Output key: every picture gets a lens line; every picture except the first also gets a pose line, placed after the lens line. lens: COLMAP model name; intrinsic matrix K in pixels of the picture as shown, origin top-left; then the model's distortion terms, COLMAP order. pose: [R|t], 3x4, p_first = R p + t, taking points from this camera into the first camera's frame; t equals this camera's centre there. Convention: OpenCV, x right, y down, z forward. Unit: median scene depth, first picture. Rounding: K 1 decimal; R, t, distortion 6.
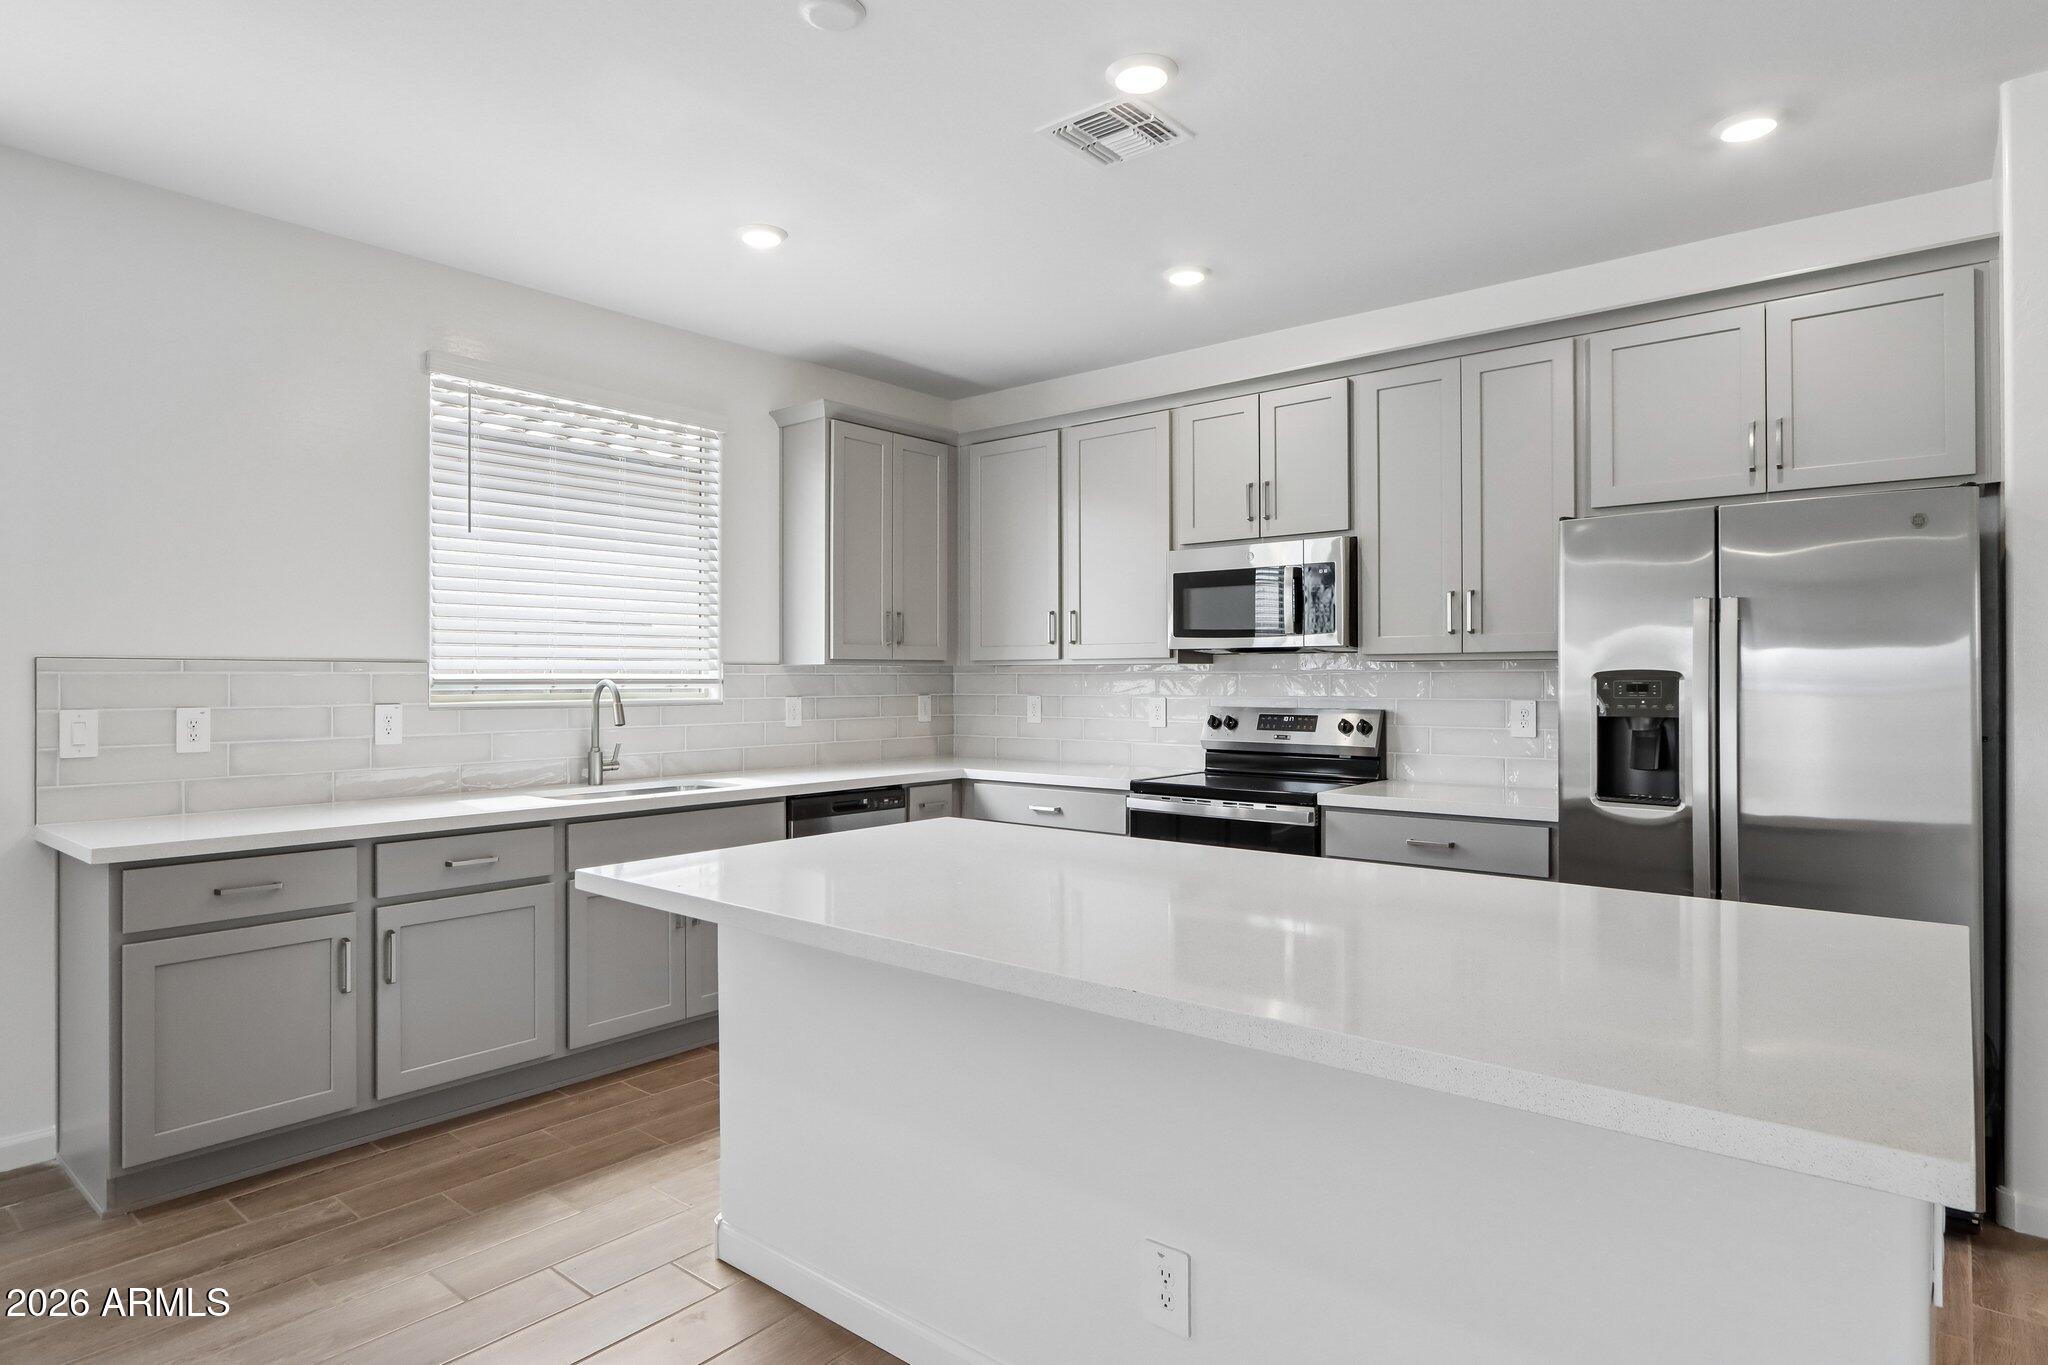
lens RADIAL K [[1137.7, 0, 1017.6], [0, 1137.7, 688.4], [0, 0, 1]] dist [-0.015902, 0.000967]
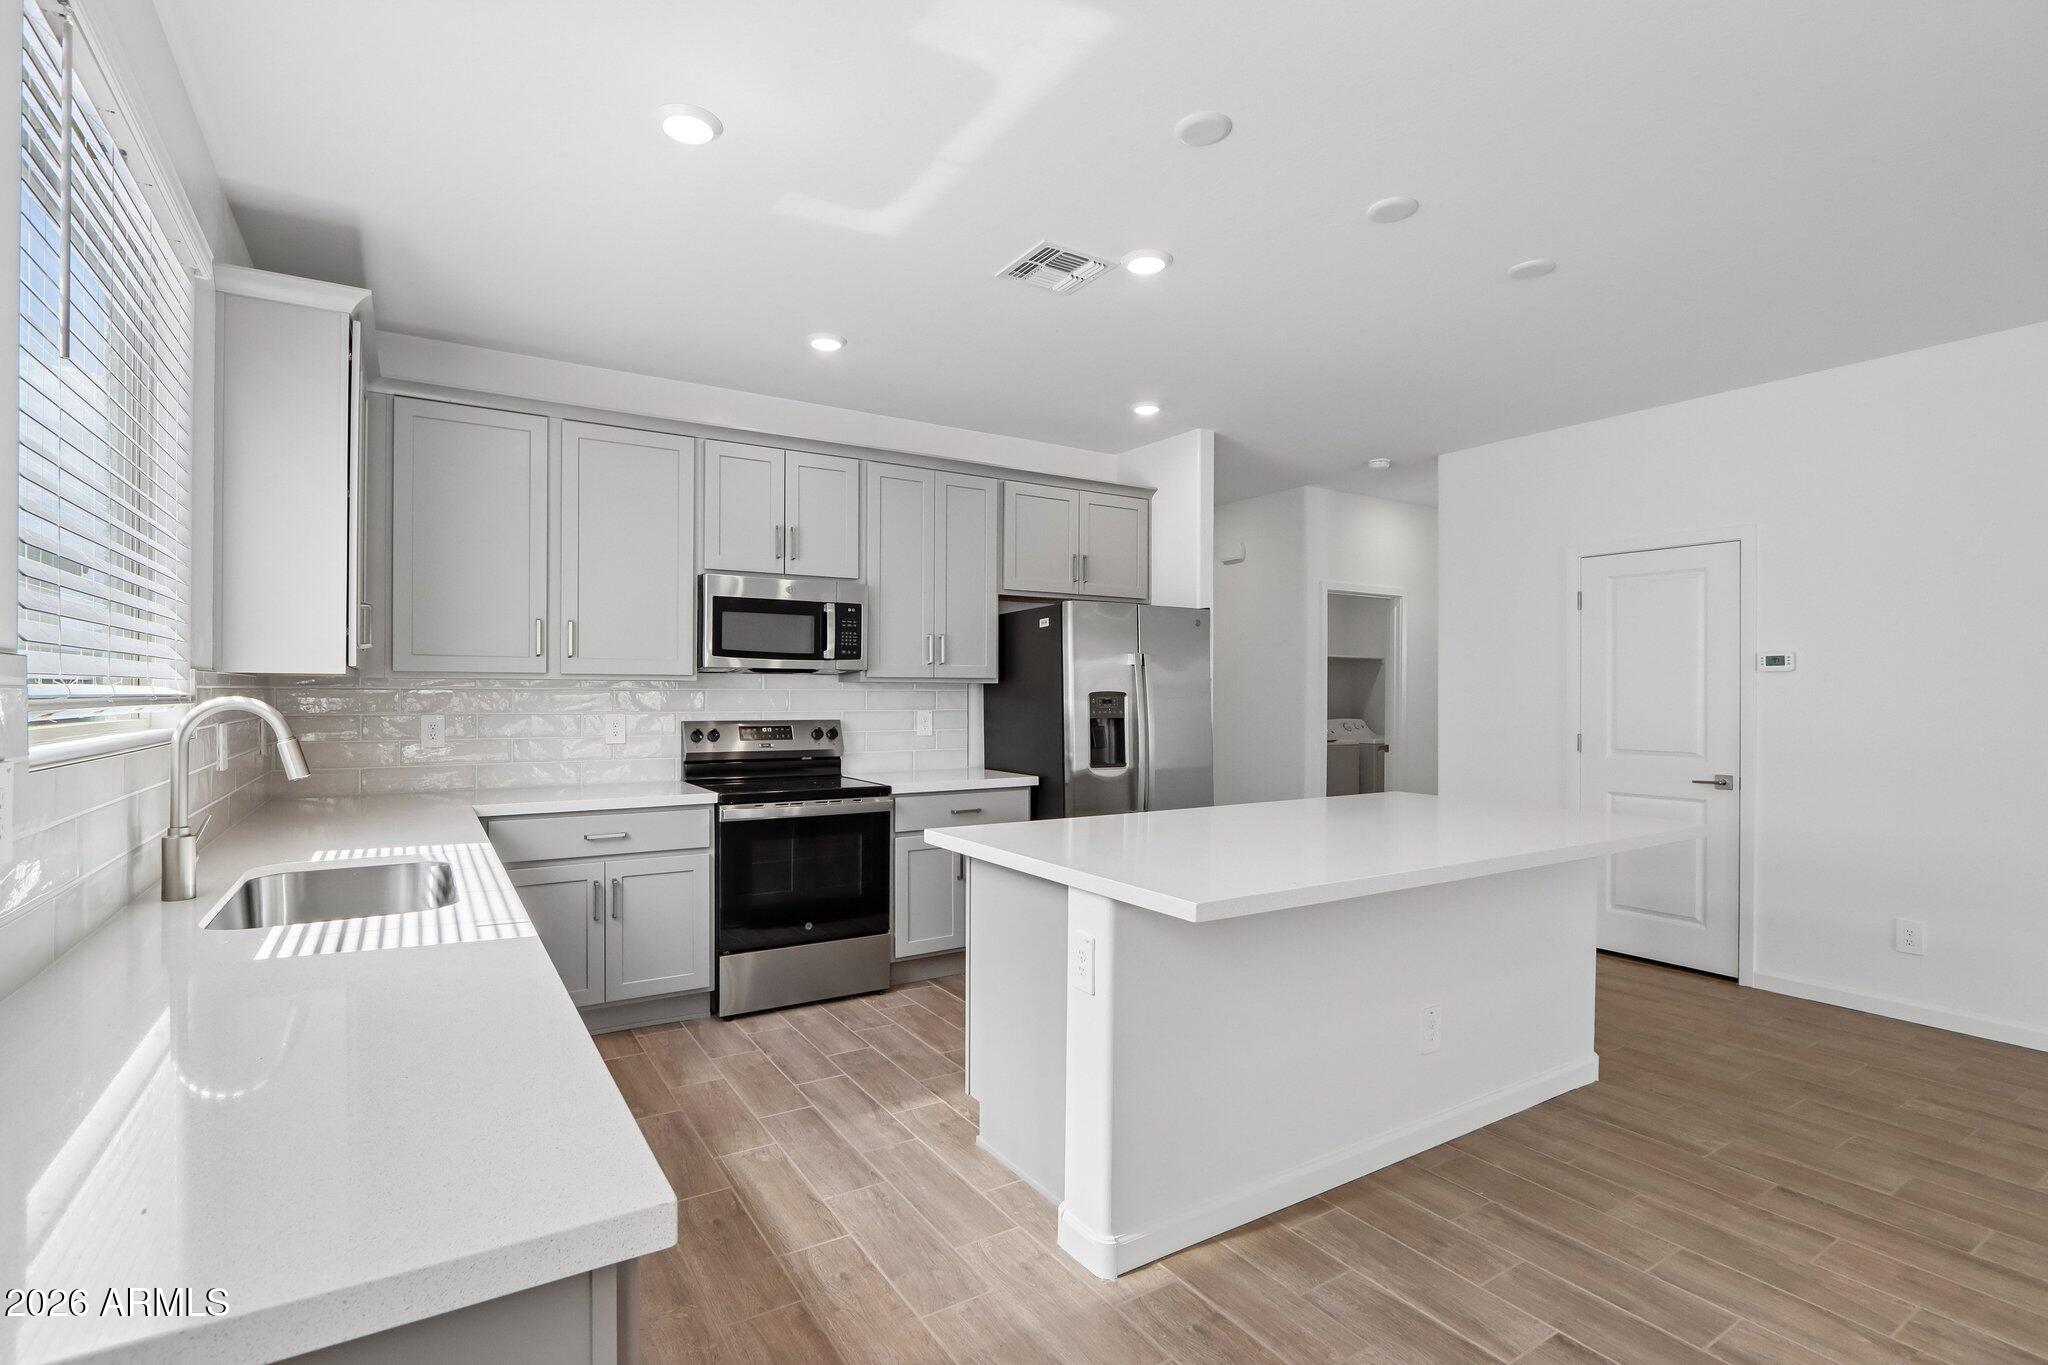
lens RADIAL K [[969.2, 0, 965.7], [0, 969.2, 692.5], [0, 0, 1]] dist [-0.016031, 0.003360]
pose [[0.318404, 0.006906, 0.947930, -0.745061], [0.005922, 0.999939, -0.009274, -0.001553], [-0.947937, 0.008567, 0.318344, 0.572390]]
